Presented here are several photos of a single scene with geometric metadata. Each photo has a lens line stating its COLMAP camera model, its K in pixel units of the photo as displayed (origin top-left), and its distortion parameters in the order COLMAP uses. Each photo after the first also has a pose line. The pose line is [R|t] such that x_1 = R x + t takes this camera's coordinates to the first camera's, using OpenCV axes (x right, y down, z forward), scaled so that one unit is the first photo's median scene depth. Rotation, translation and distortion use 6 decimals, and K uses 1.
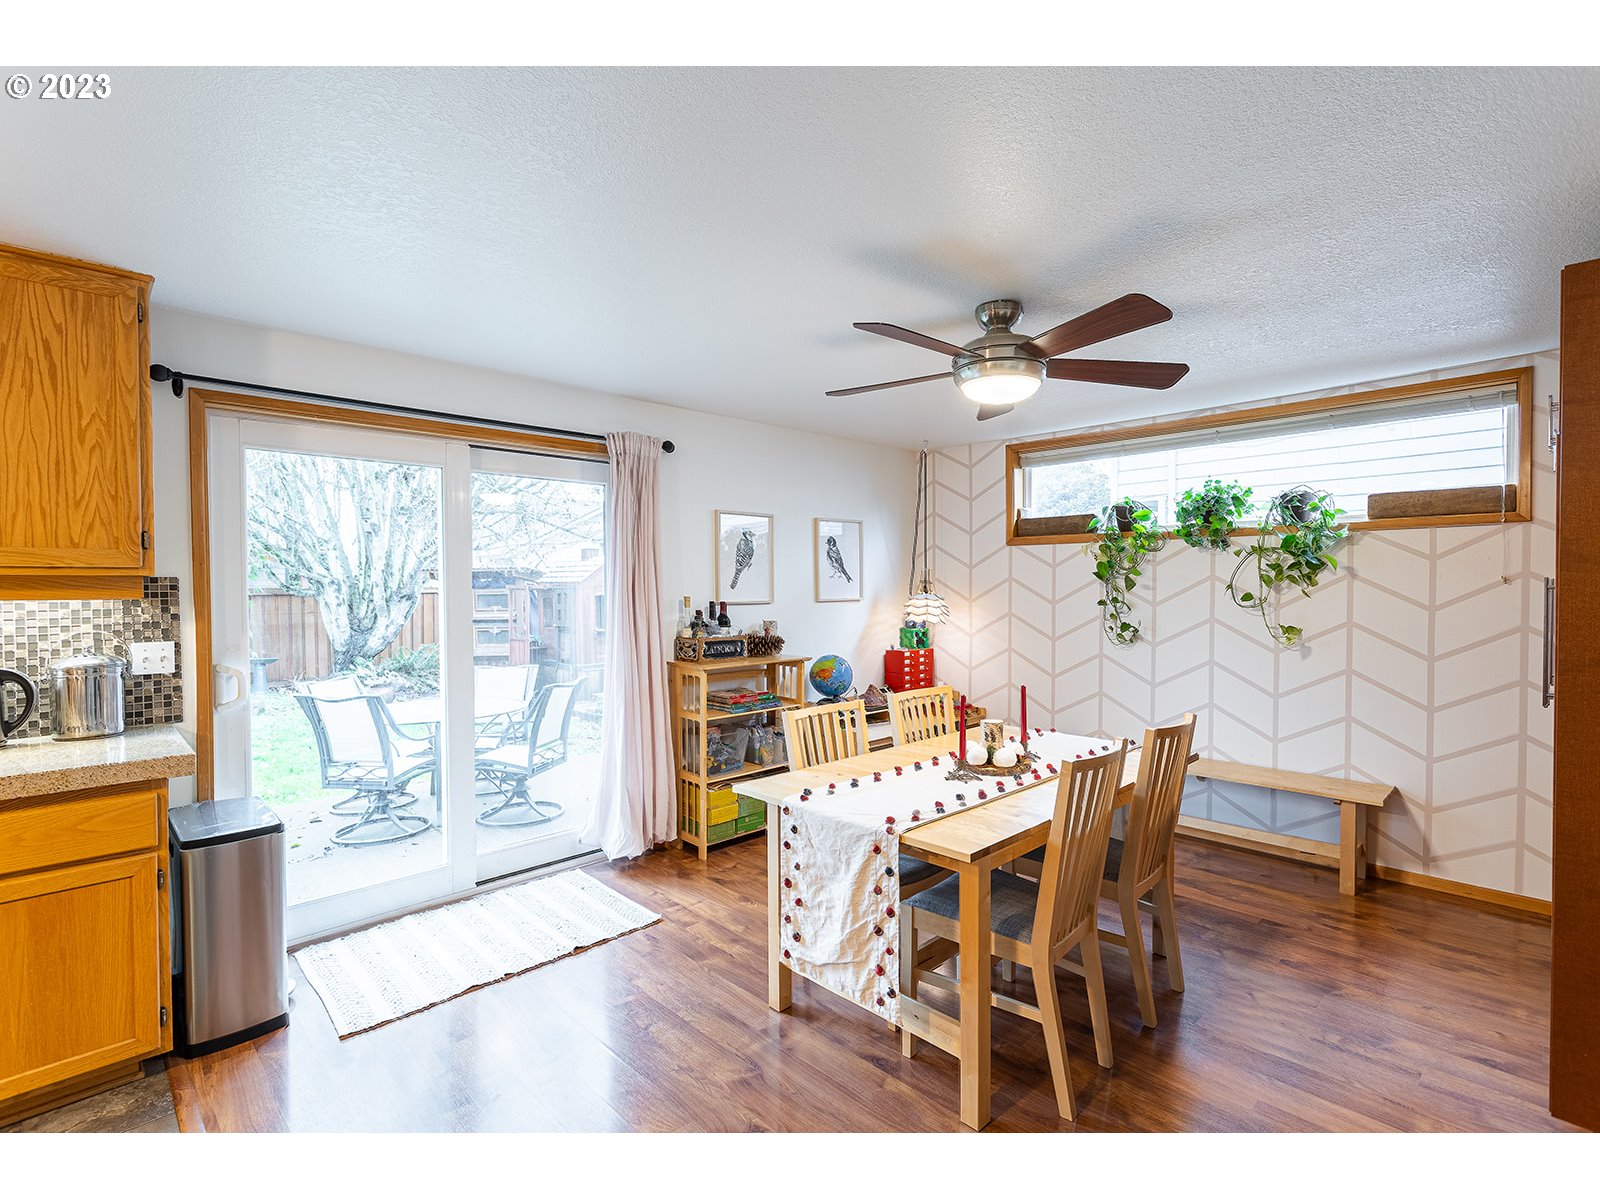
lens RADIAL K [[757.2, 0, 805.7], [0, 757.2, 595.0], [0, 0, 1]] dist [0.000240, 0.000839]
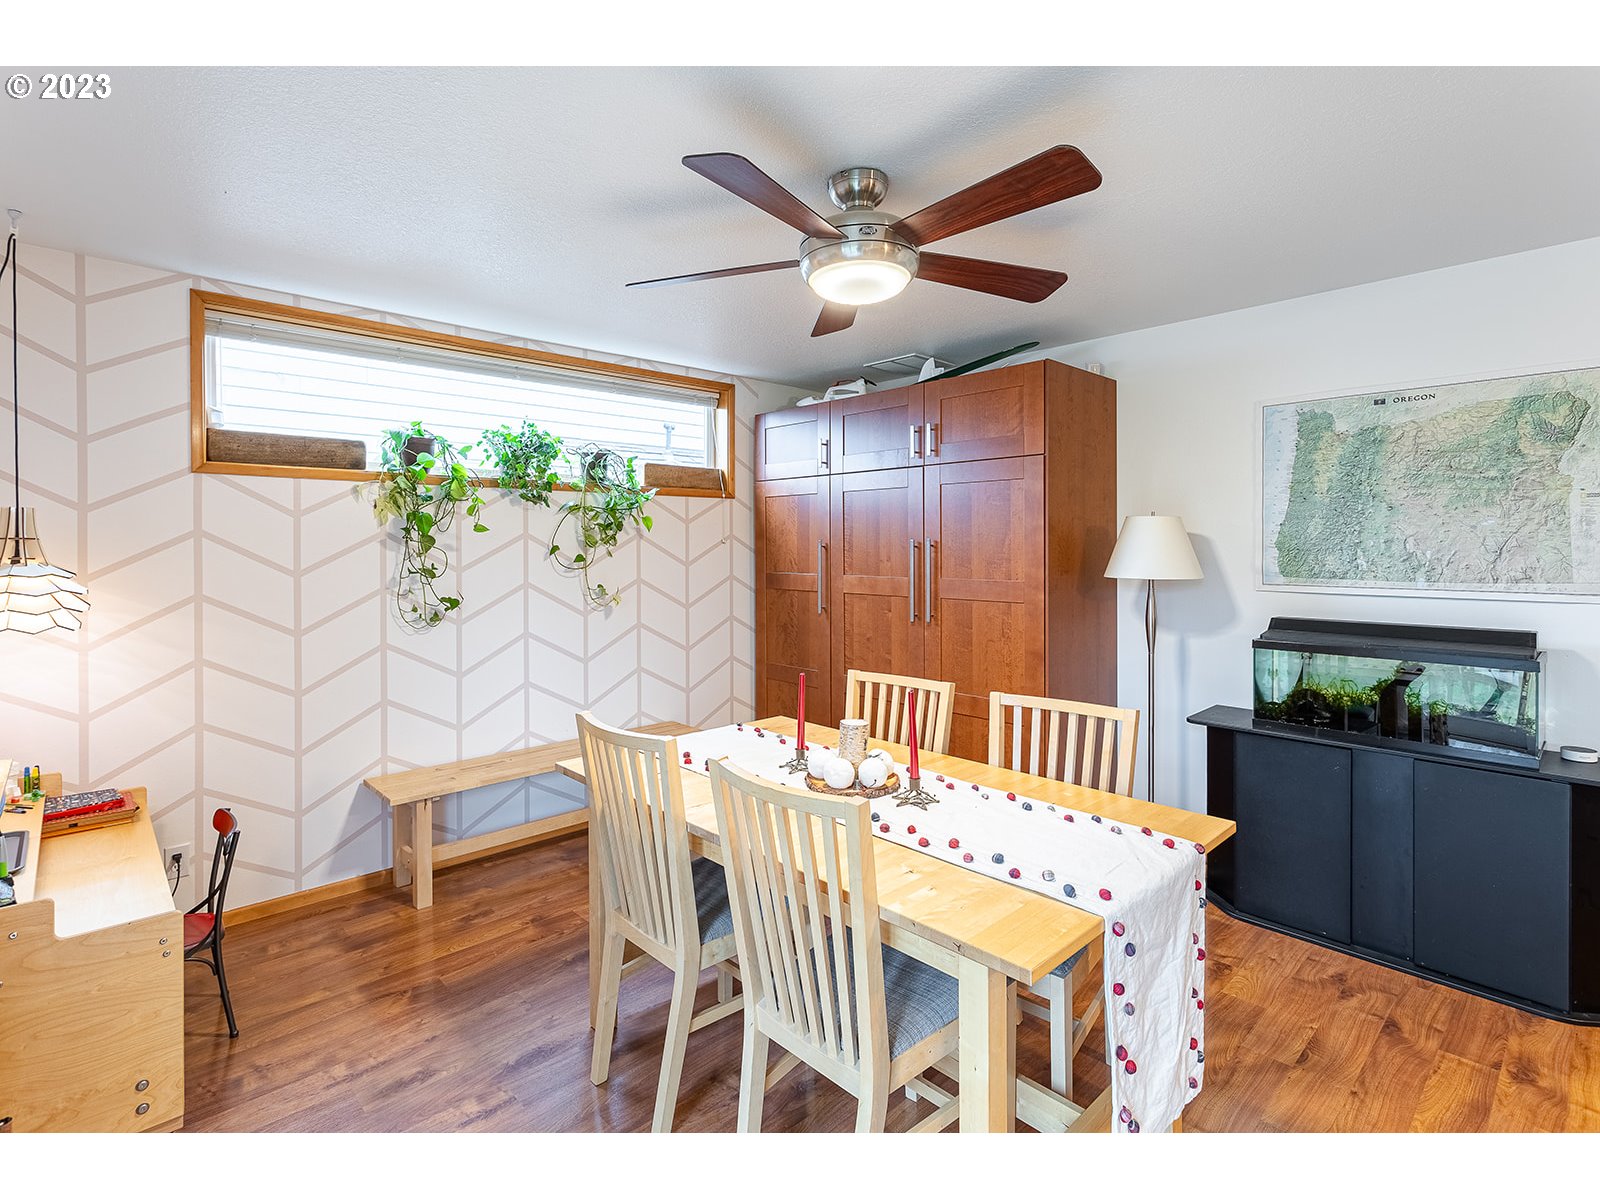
lens RADIAL K [[778.6, 0, 781.6], [0, 778.6, 550.4], [0, 0, 1]] dist [-0.001193, 0.000353]
pose [[0.020386, -0.004148, 0.999784, -0.367741], [0.015775, 0.999868, 0.003826, -0.006287], [-0.999668, 0.015694, 0.020449, 0.741717]]
